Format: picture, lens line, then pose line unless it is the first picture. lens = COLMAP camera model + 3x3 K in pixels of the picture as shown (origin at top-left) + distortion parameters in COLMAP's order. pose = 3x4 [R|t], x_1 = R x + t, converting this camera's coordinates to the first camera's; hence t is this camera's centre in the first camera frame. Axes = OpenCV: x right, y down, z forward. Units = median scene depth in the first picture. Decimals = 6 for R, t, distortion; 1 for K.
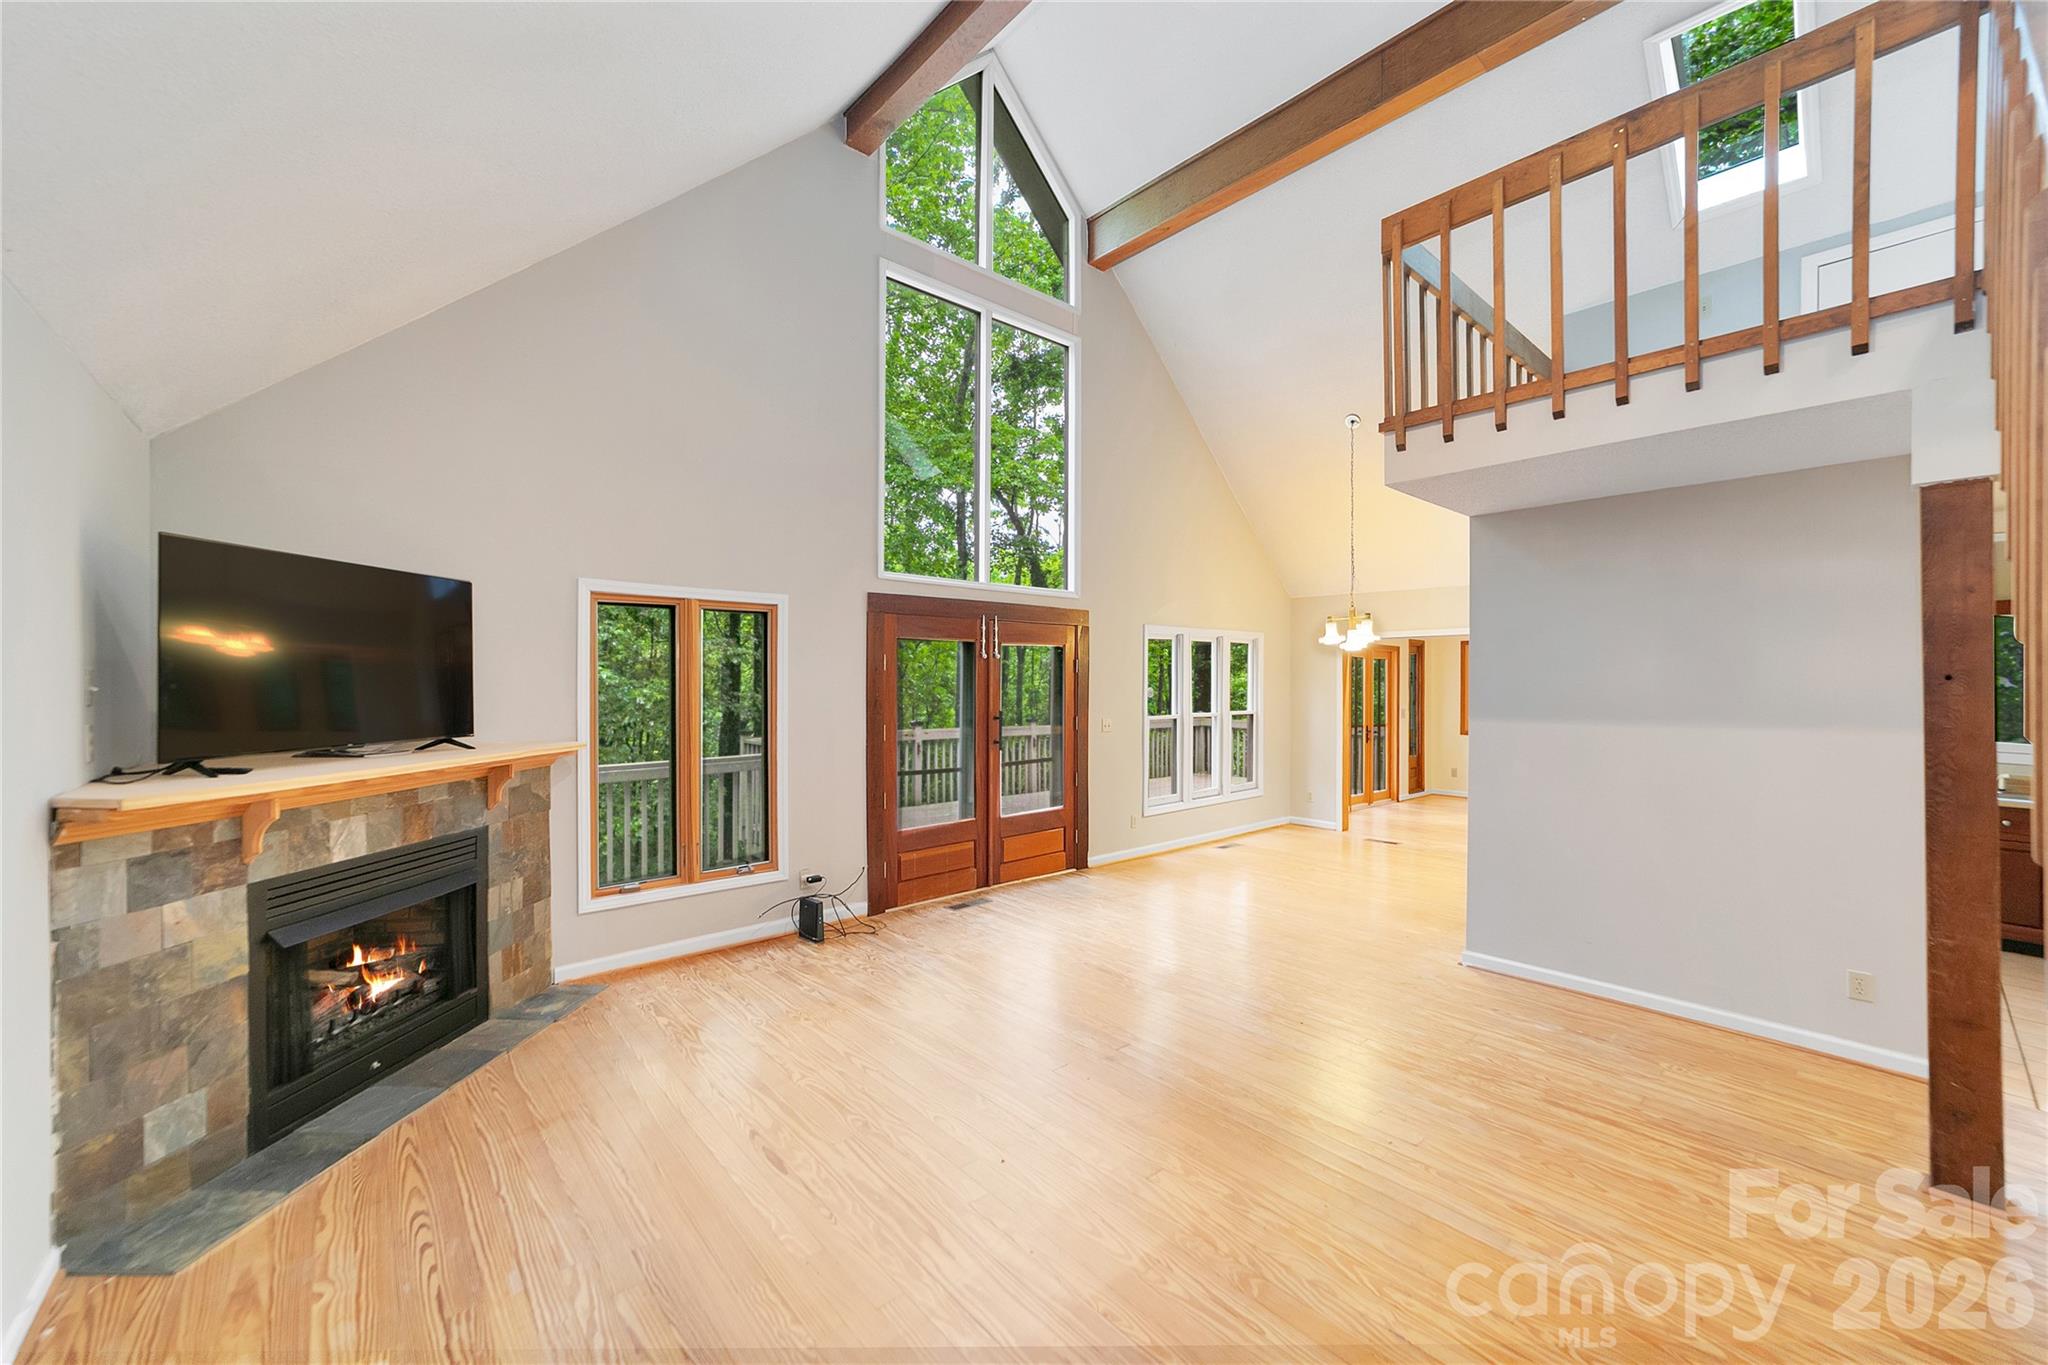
lens RADIAL K [[788.2, 0, 1022.2], [0, 788.2, 681.2], [0, 0, 1]] dist [-0.026022, 0.009669]
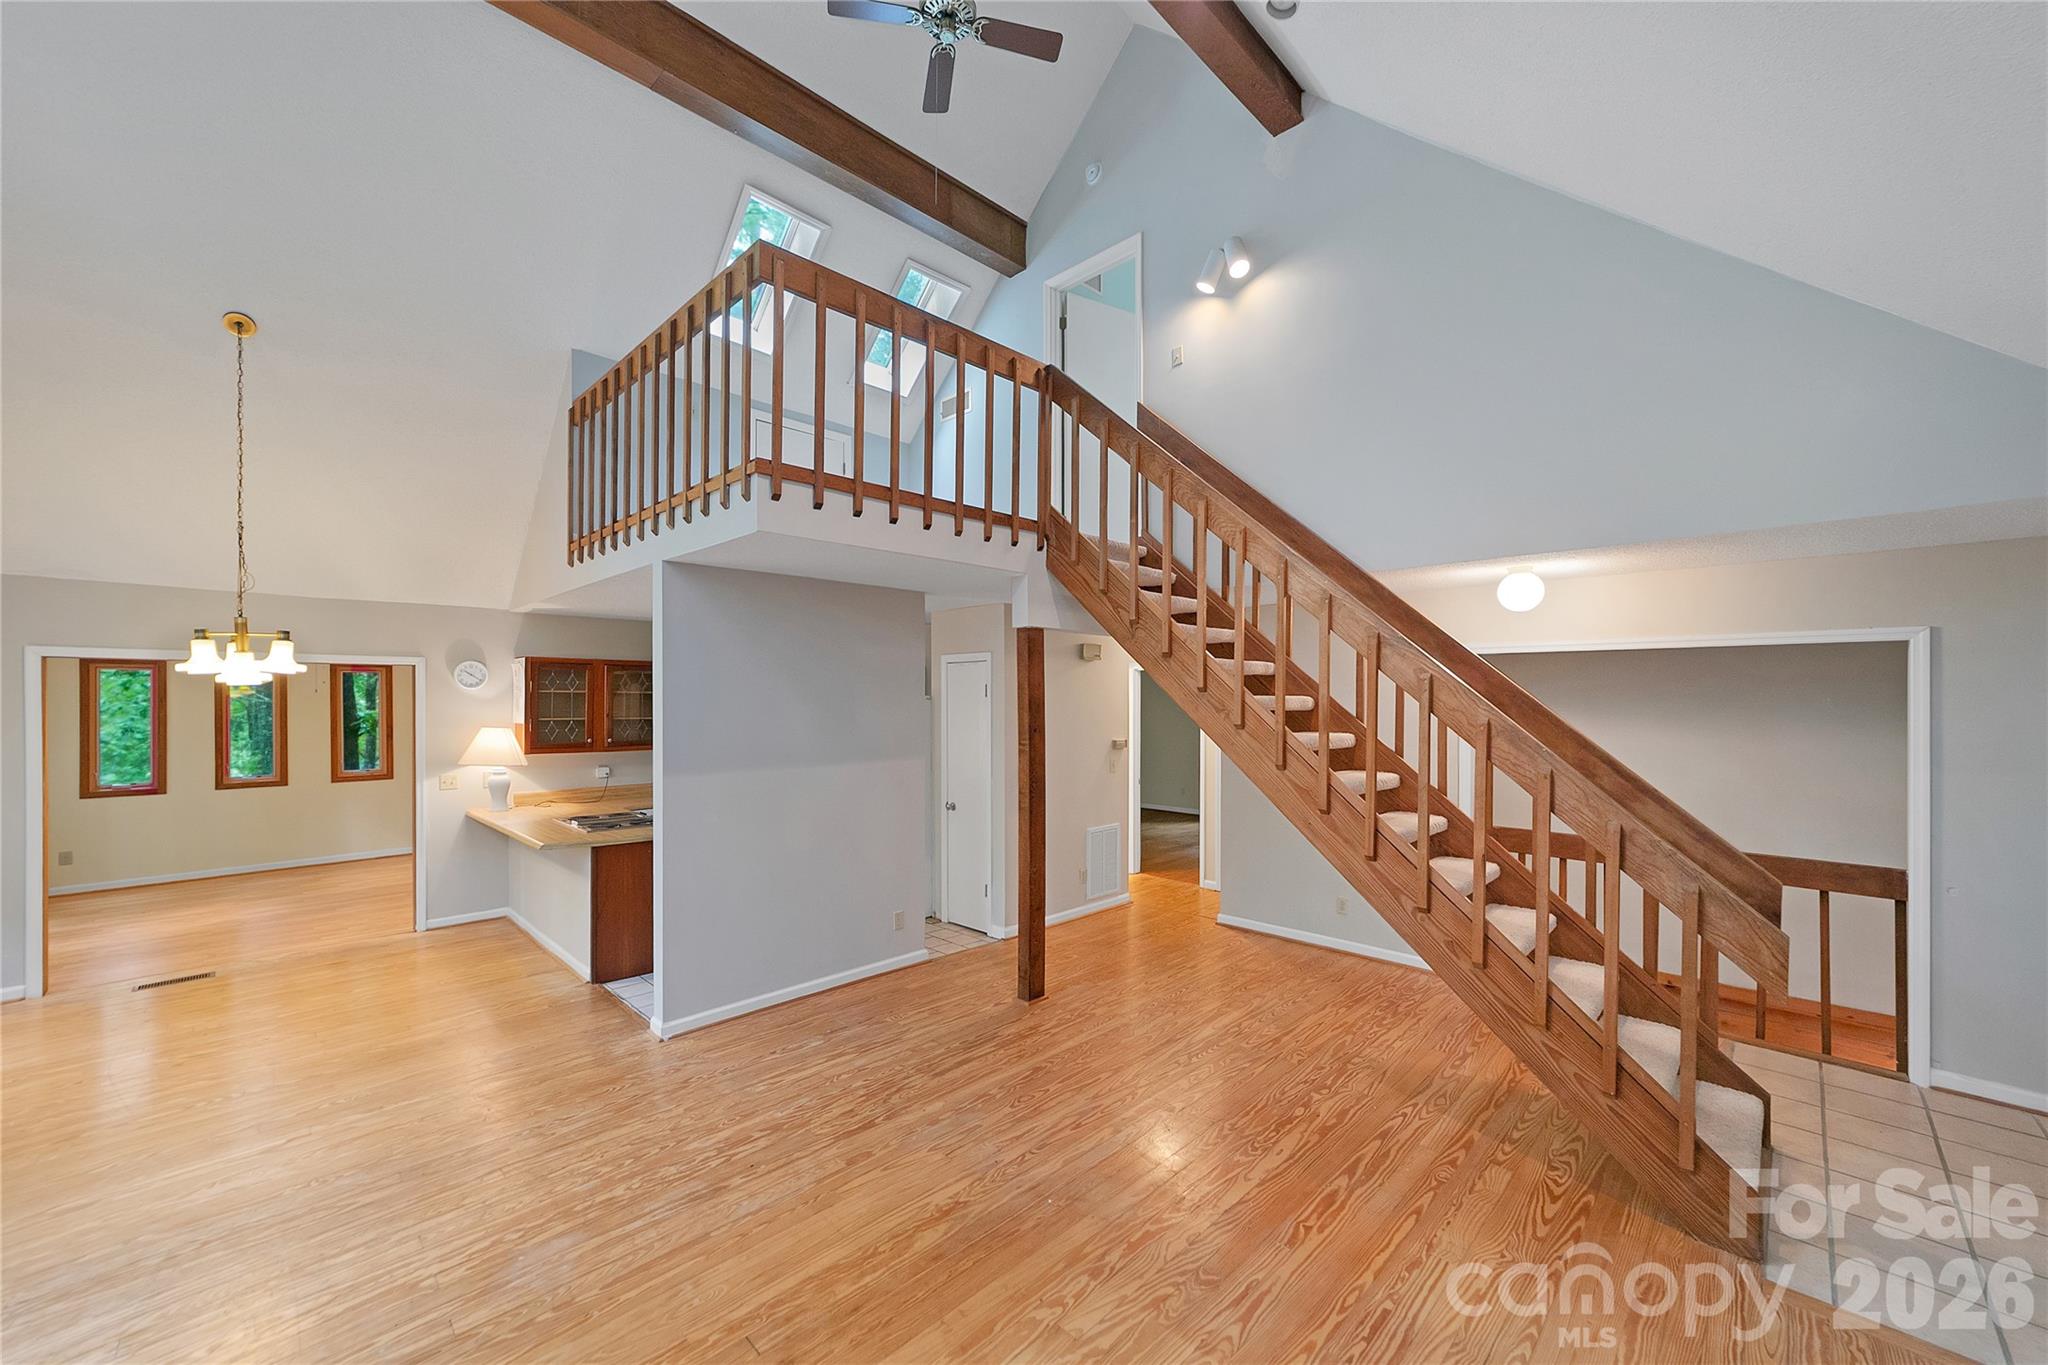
lens RADIAL K [[787.8, 0, 1017.4], [0, 787.8, 703.4], [0, 0, 1]] dist [-0.014779, -0.000137]
pose [[-0.068679, -0.003161, 0.997634, -0.493347], [-0.001282, 0.999994, 0.003080, -0.053274], [-0.997638, -0.001068, -0.068683, 0.790590]]
